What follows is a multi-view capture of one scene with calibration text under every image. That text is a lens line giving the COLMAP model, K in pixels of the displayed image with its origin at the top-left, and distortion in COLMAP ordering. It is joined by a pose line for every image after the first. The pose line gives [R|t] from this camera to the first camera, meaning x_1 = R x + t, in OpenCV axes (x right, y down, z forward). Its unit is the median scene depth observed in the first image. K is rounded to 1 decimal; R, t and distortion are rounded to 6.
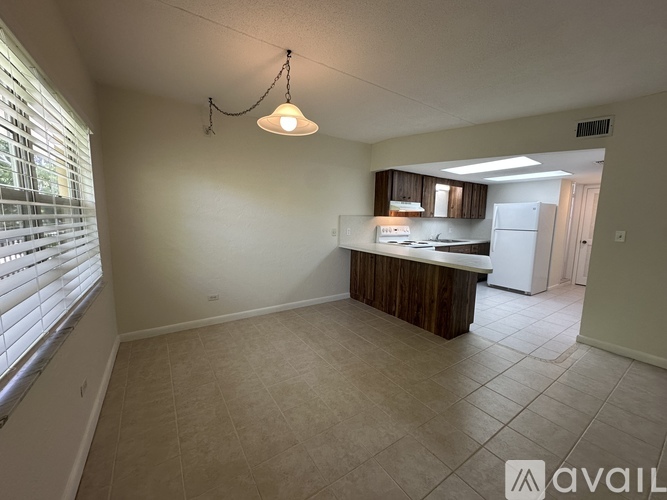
lens RADIAL K [[264.7, 0, 333.5], [0, 264.7, 250.0], [0, 0, 1]] dist [-0.001033, -0.000312]
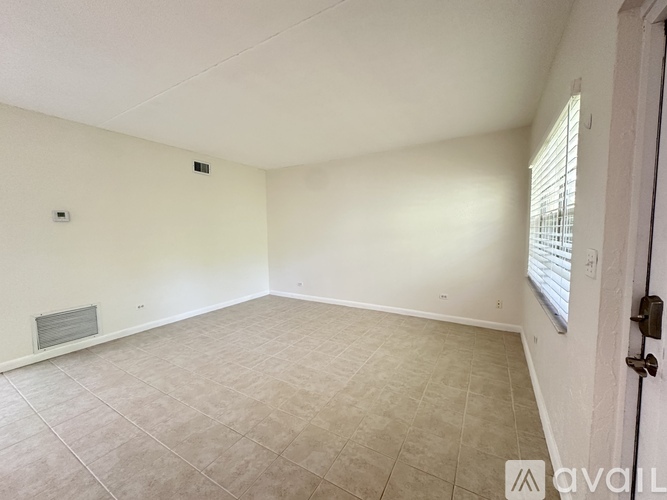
lens RADIAL K [[264.7, 0, 333.5], [0, 264.7, 250.0], [0, 0, 1]] dist [-0.001033, -0.000312]
pose [[-0.439214, -0.078934, 0.894908, -0.124283], [0.112860, 0.983393, 0.142130, -0.013446], [-0.891265, 0.163425, -0.423012, 0.160107]]
